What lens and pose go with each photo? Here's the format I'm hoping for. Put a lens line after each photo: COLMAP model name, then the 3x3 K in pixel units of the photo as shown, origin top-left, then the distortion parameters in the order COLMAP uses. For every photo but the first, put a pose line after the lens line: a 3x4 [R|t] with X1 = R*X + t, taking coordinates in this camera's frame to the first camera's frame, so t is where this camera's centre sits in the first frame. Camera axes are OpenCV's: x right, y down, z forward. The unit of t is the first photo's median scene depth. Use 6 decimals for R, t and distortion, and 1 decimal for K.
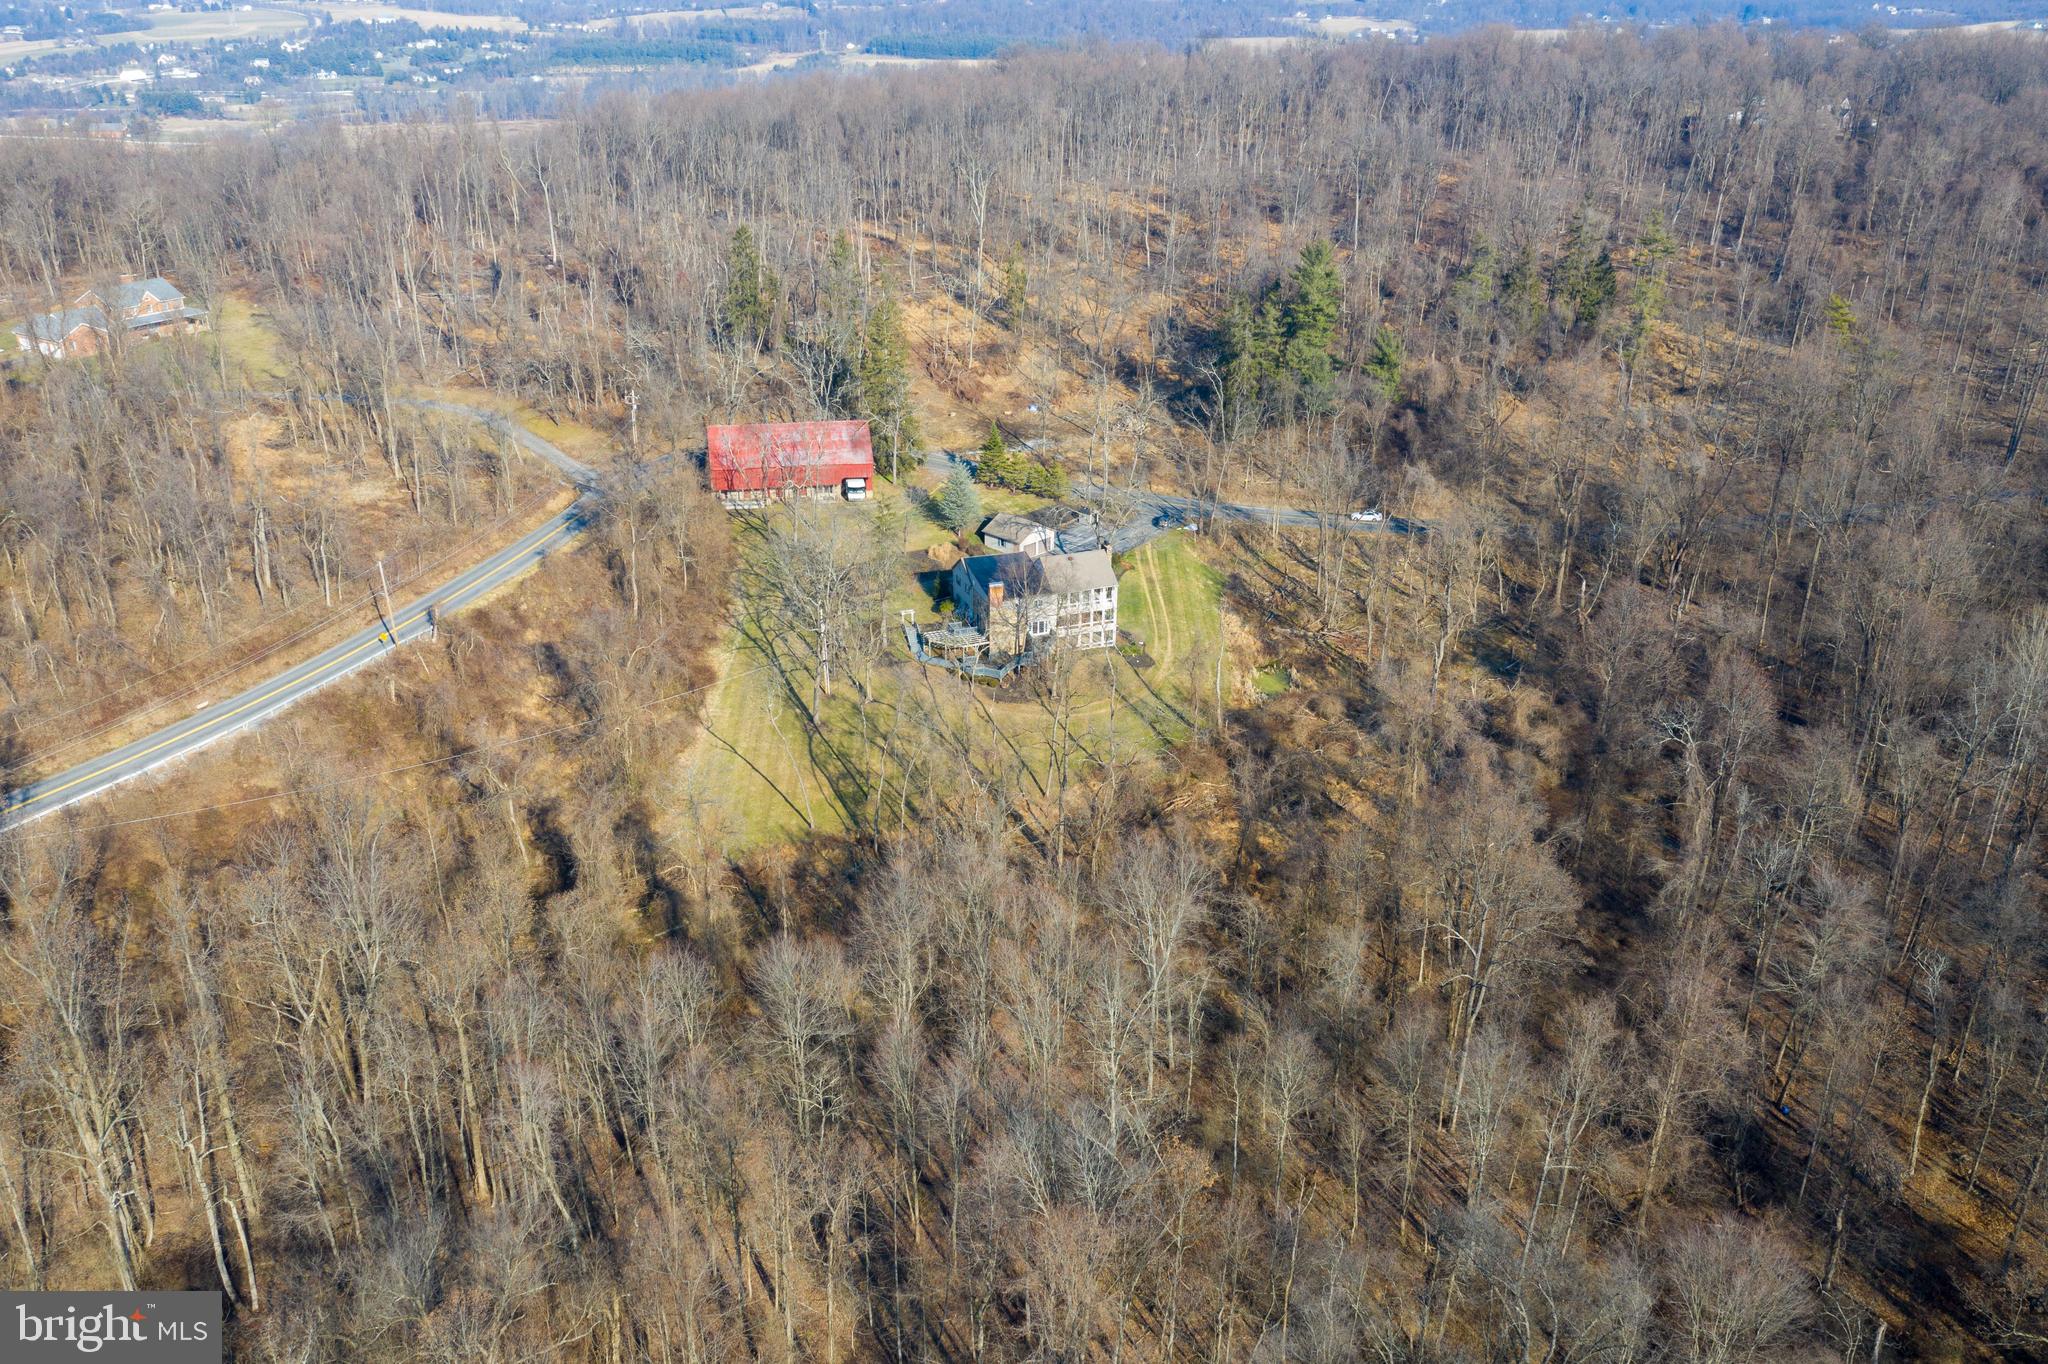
lens RADIAL K [[1620.9, 0, 1024.0], [0, 1620.9, 682.0], [0, 0, 1]] dist [0.005118, 0.002723]
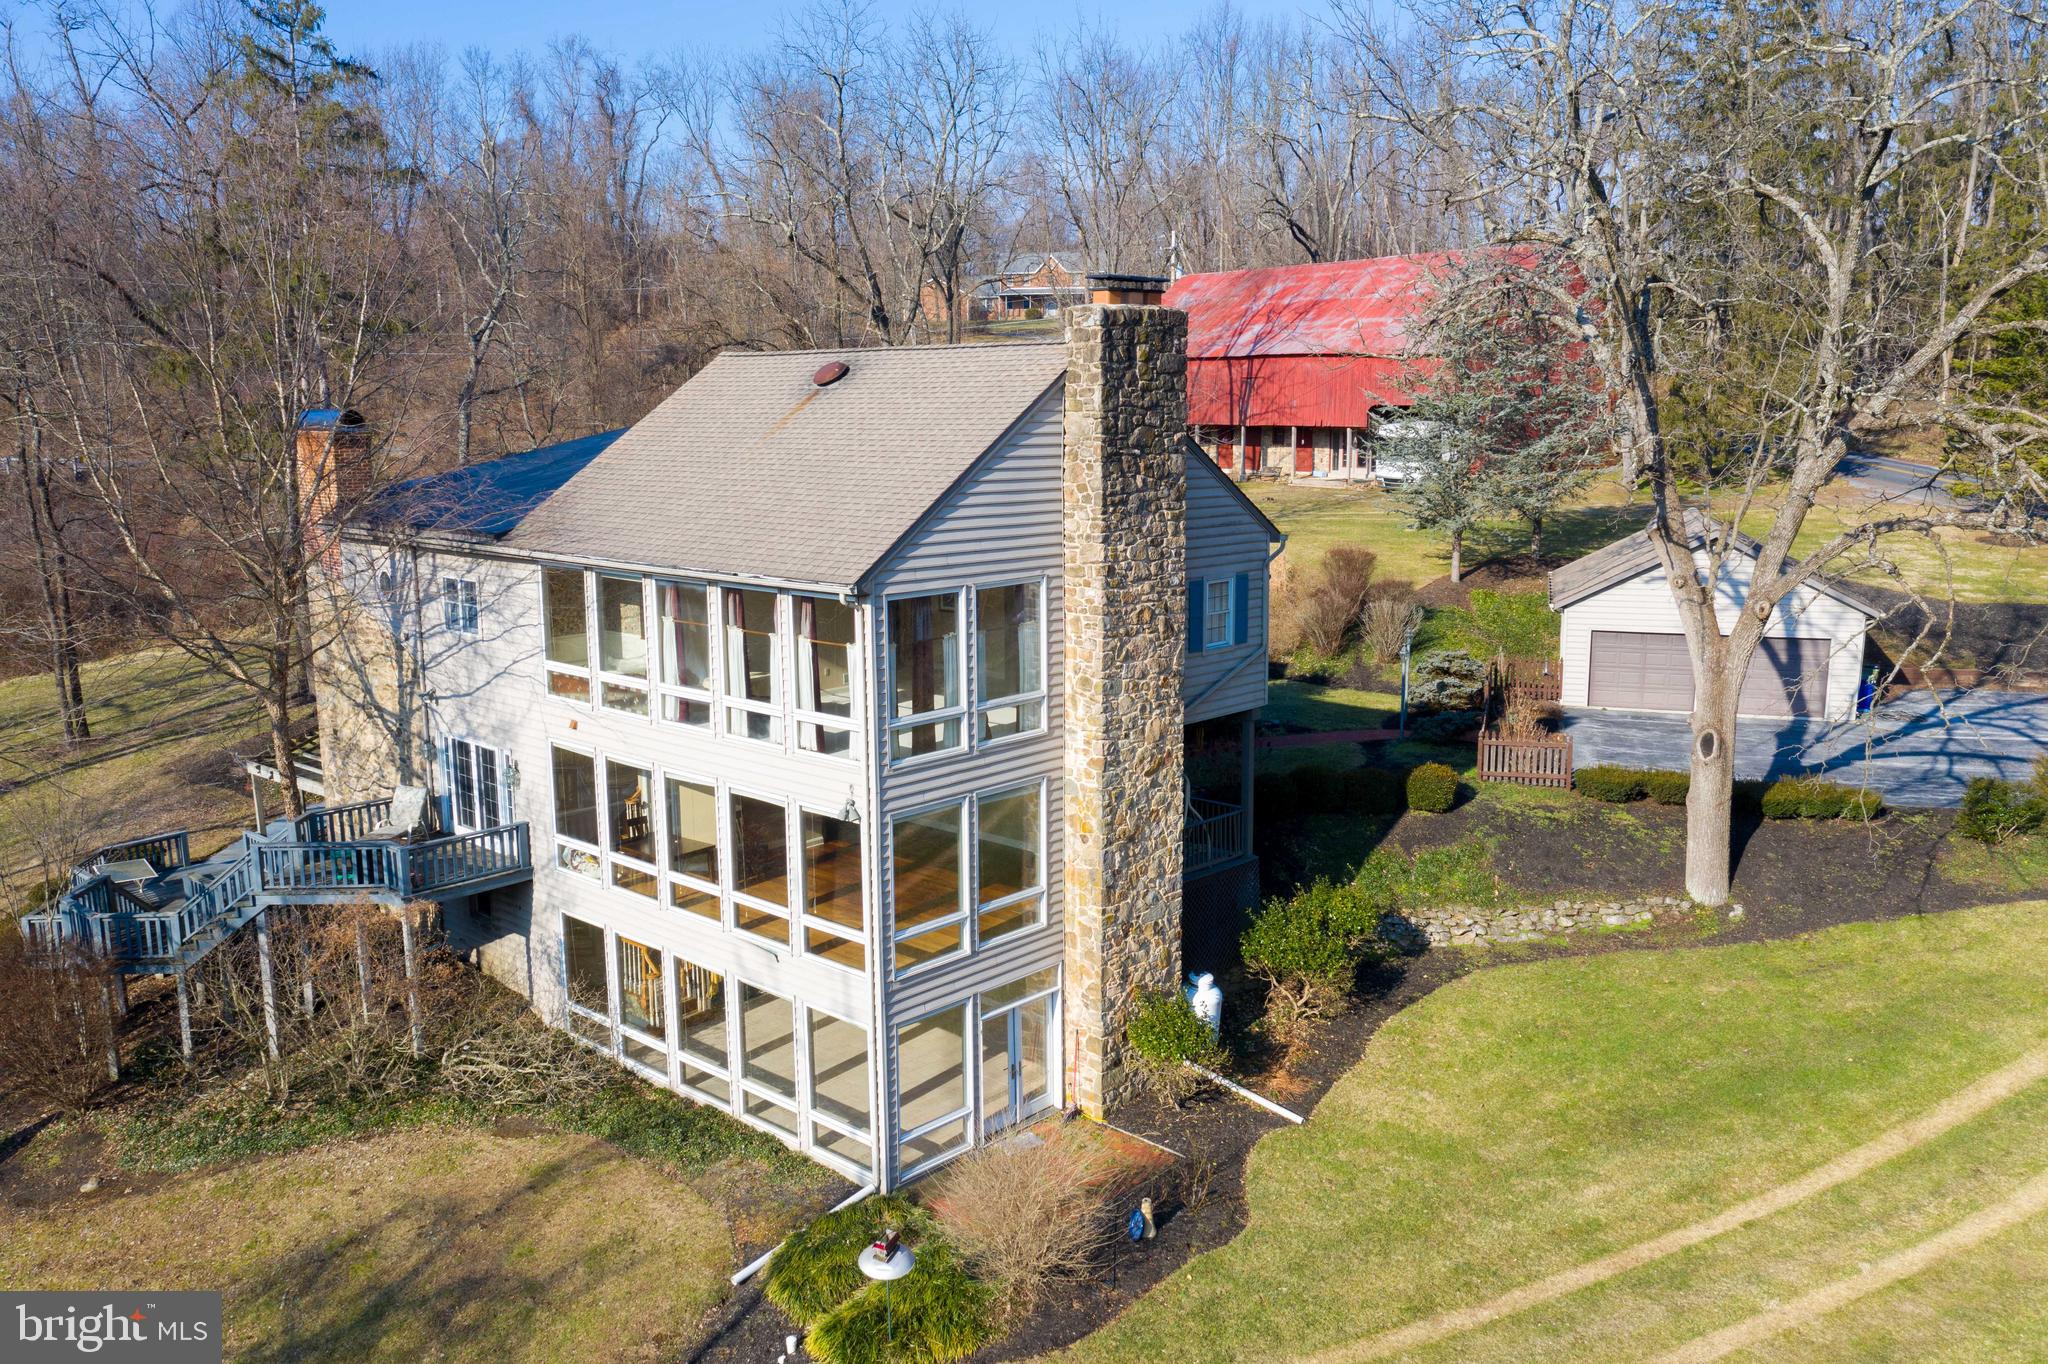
lens RADIAL K [[1621.8, 0, 1024.0], [0, 1621.8, 682.0], [0, 0, 1]] dist [0.000064, 0.008266]
pose [[0.429139, 0.142408, -0.891941, 0.147412], [-0.365086, 0.930580, -0.027077, -0.052882], [0.826167, 0.337255, 0.451340, 0.922912]]
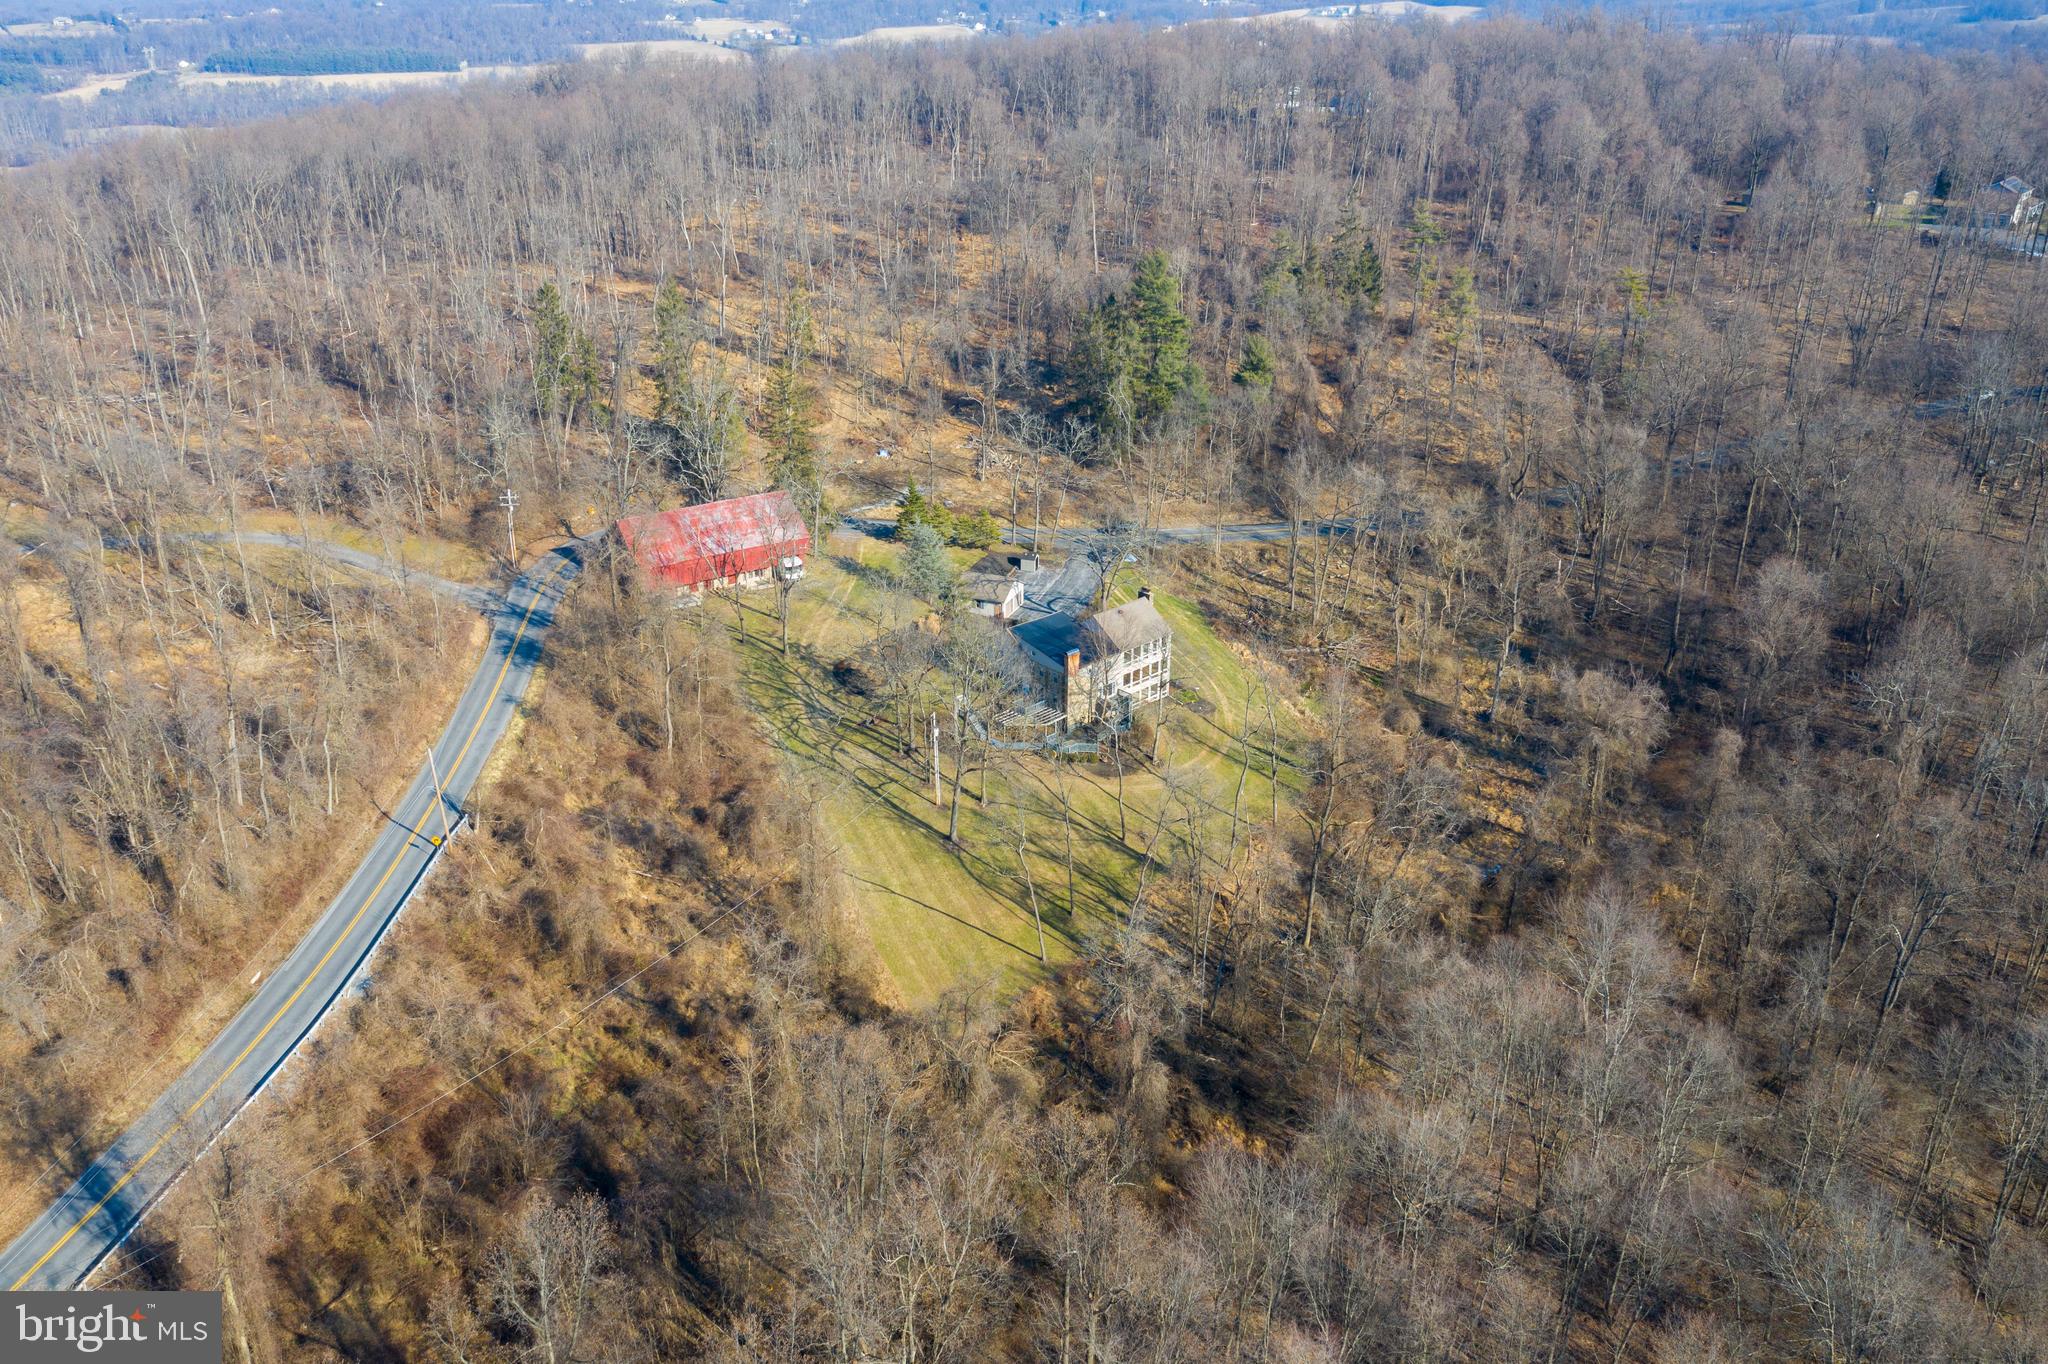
lens RADIAL K [[1621.8, 0, 1024.0], [0, 1621.8, 682.0], [0, 0, 1]] dist [0.000064, 0.008266]
pose [[0.926771, -0.162770, 0.338527, -0.331741], [0.162858, 0.986242, 0.028354, -0.068886], [-0.338485, 0.028854, 0.940529, 0.134692]]
